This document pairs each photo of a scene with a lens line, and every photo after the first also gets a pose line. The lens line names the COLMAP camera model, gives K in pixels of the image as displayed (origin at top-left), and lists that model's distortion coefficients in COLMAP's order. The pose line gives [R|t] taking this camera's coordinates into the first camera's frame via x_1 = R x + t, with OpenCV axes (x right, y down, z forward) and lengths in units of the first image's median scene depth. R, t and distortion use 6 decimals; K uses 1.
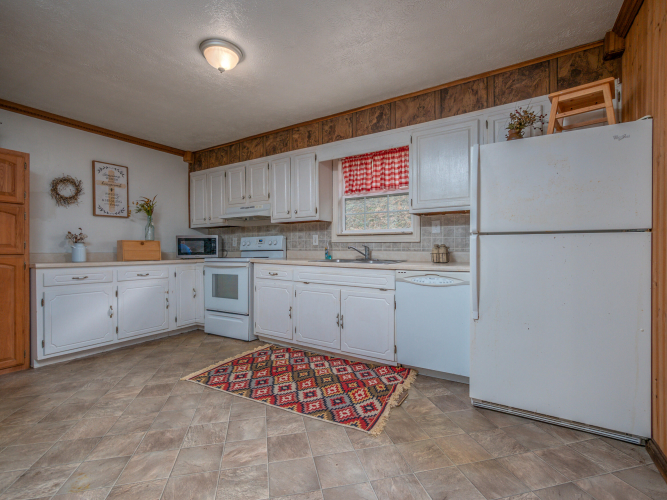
lens RADIAL K [[318.4, 0, 339.0], [0, 318.4, 251.6], [0, 0, 1]] dist [0.000824, -0.001754]
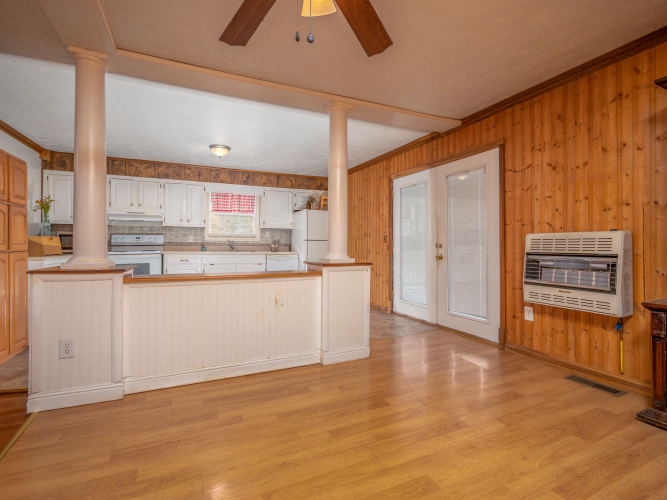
lens RADIAL K [[318.4, 0, 332.8], [0, 318.4, 244.9], [0, 0, 1]] dist [0.000824, -0.001754]
pose [[0.557466, 0.000501, 0.830200, -1.067215], [-0.002246, 0.999997, 0.000904, -0.009167], [-0.830197, -0.002369, 0.557465, -0.470272]]
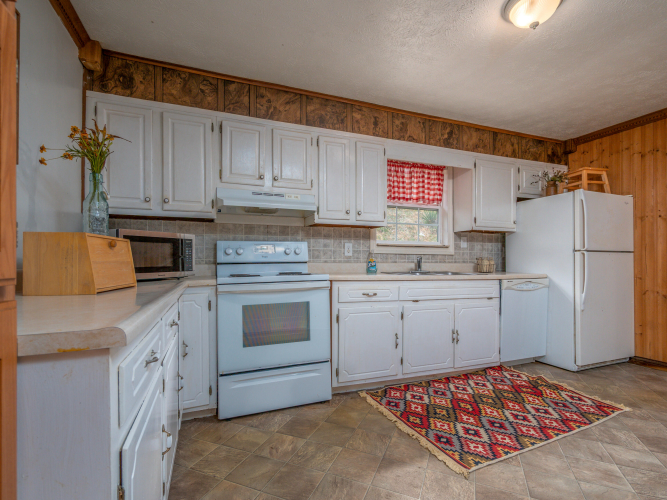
lens RADIAL K [[318.4, 0, 332.8], [0, 318.4, 258.9], [0, 0, 1]] dist [0.000824, -0.001754]
pose [[0.606020, 0.007589, 0.795413, -0.818284], [0.001615, 0.999941, -0.010771, -0.003823], [-0.795447, 0.007812, 0.605972, 0.598109]]
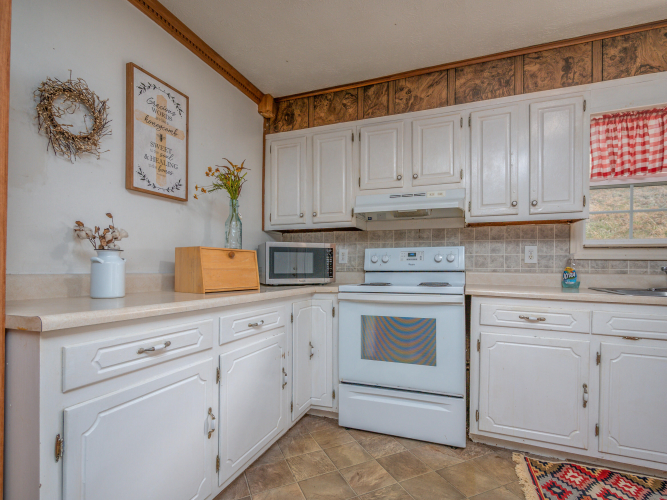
lens RADIAL K [[318.4, 0, 340.7], [0, 318.4, 267.7], [0, 0, 1]] dist [0.000824, -0.001754]
pose [[0.981542, 0.010637, 0.190950, -0.589348], [-0.010382, 0.999943, -0.002332, -0.006975], [-0.190964, 0.000306, 0.981597, 0.535087]]
